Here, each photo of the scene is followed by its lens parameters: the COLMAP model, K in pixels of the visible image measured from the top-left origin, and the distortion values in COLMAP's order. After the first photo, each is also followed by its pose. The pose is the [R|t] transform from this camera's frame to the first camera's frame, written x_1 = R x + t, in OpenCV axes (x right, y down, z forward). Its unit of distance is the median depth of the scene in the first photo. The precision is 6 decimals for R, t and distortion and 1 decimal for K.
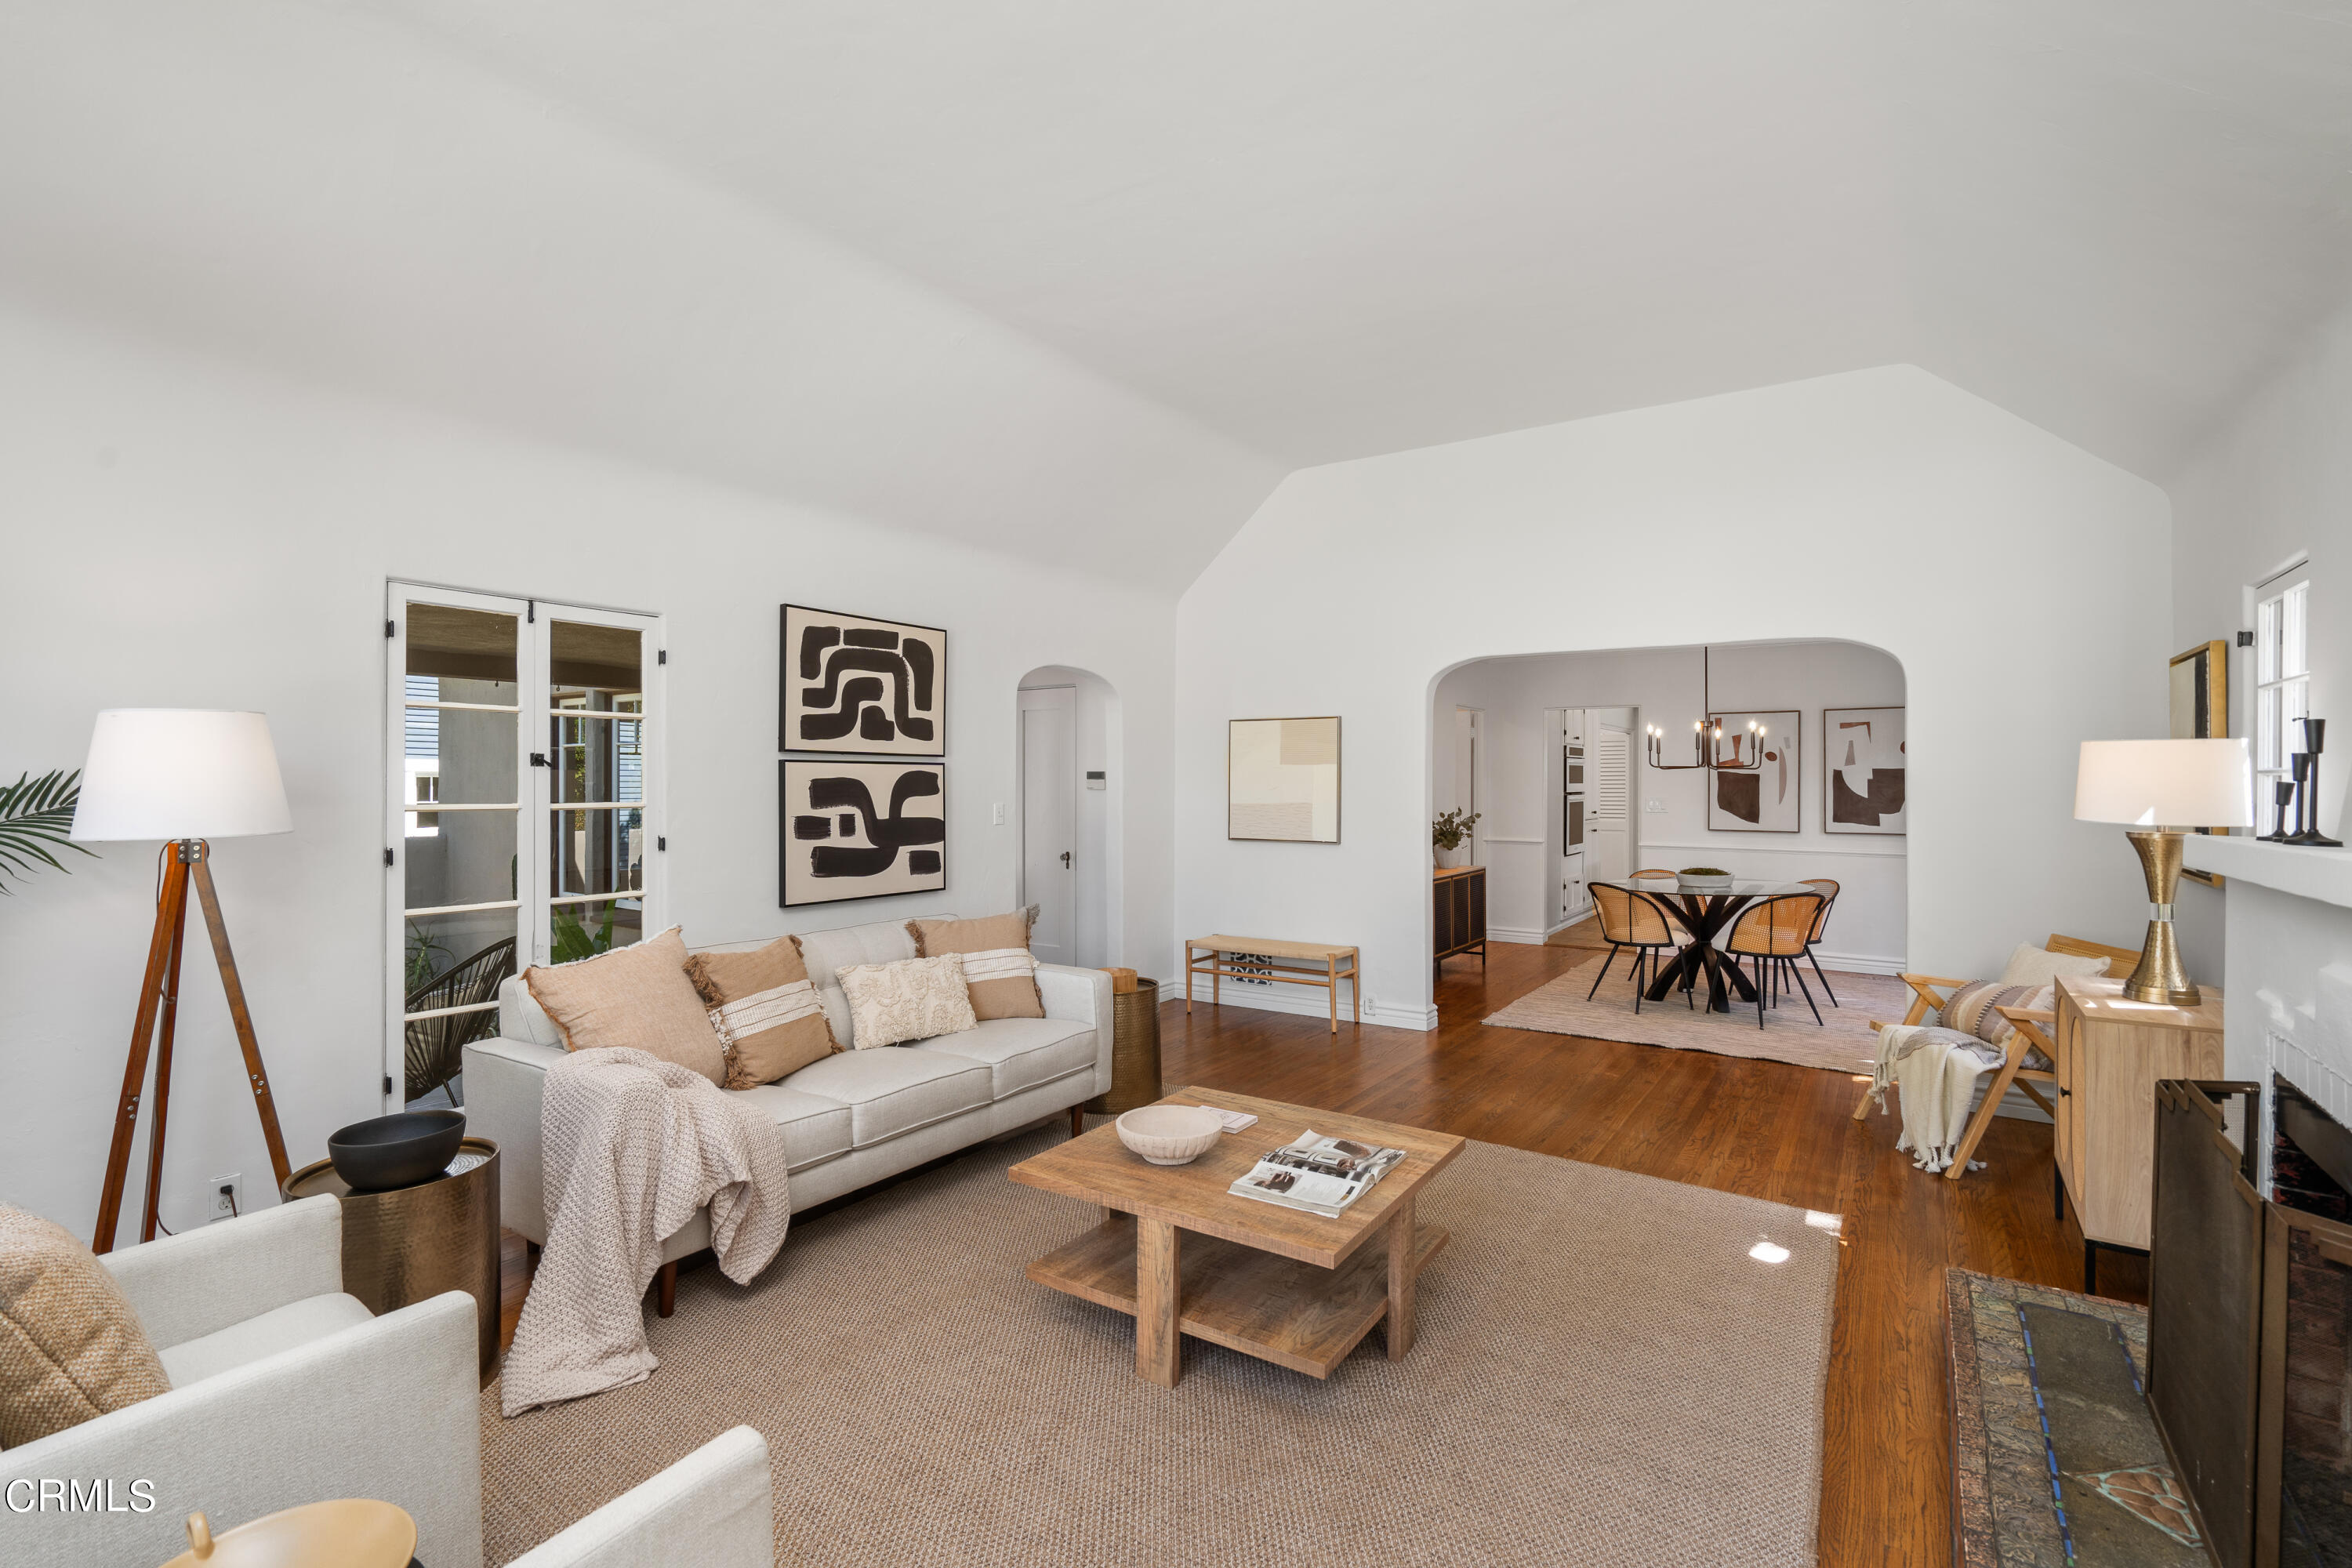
lens RADIAL K [[1066.2, 0, 1168.7], [0, 1066.2, 779.8], [0, 0, 1]] dist [-0.000952, 0.000359]
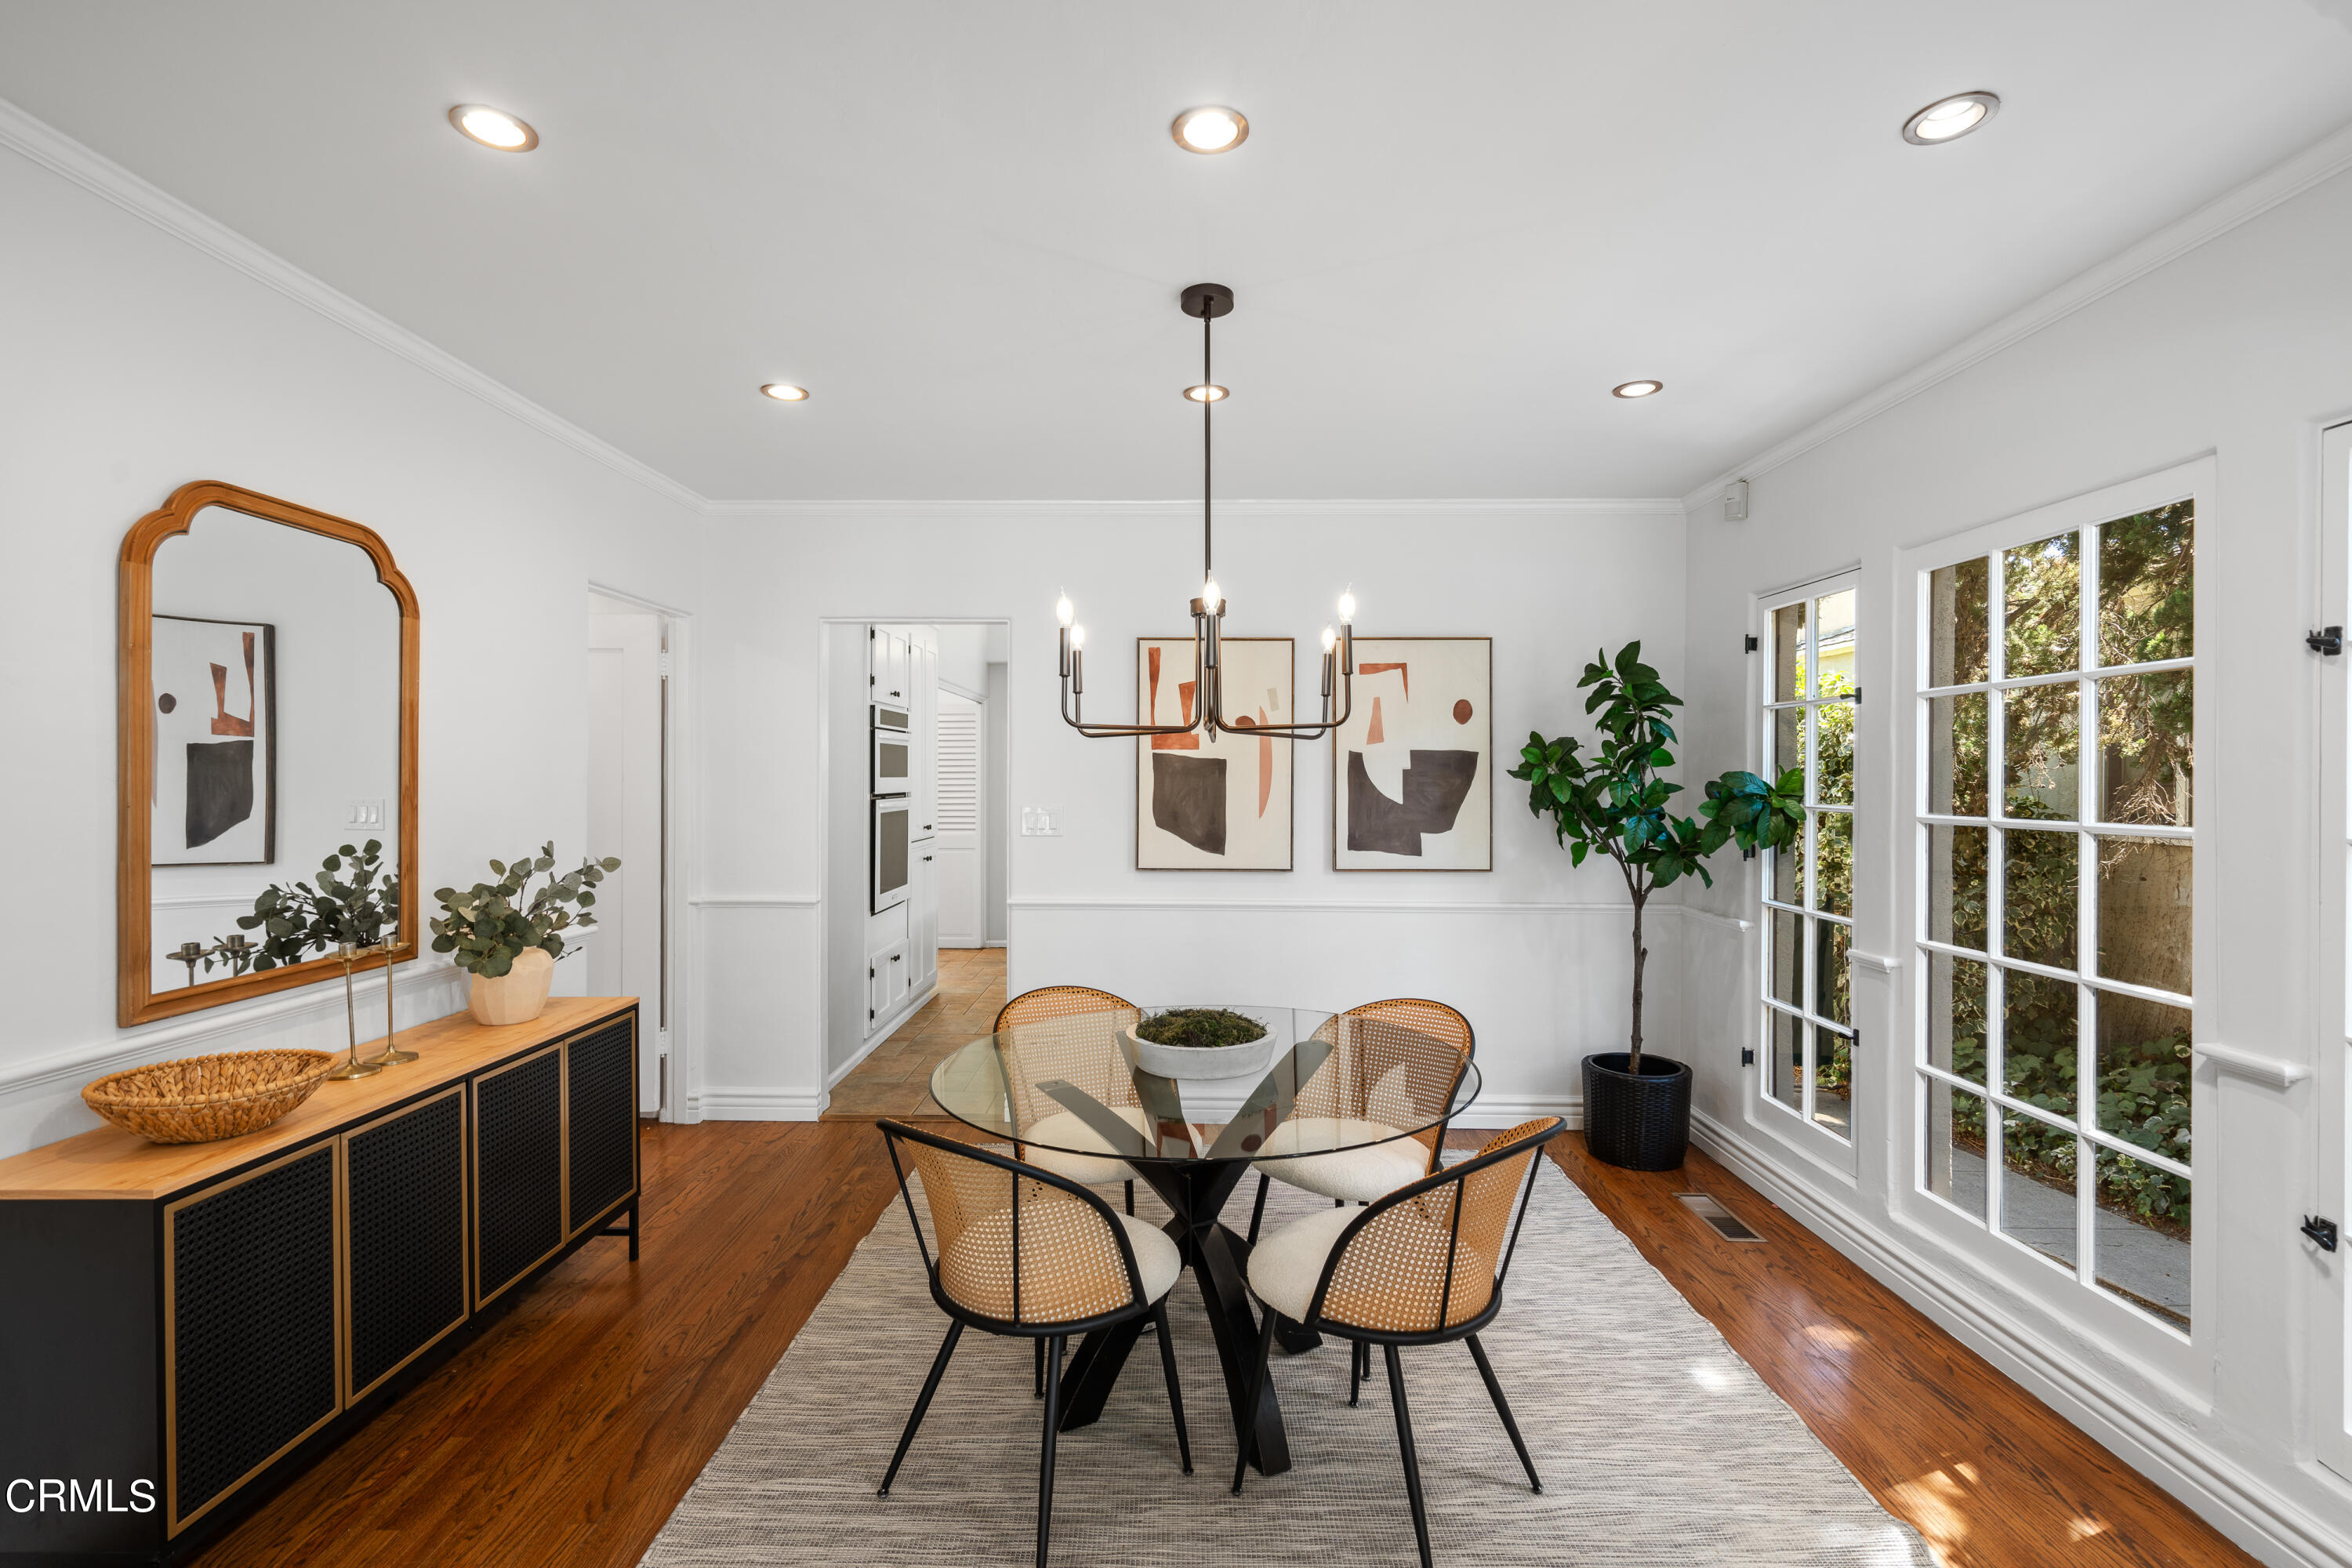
lens RADIAL K [[1066.2, 0, 1168.7], [0, 1066.2, 779.8], [0, 0, 1]] dist [-0.000952, 0.000359]
pose [[0.830520, -0.000358, 0.556989, 0.242268], [-0.002191, 0.999990, 0.003909, 0.002660], [-0.556985, -0.004467, 0.830510, 0.582257]]
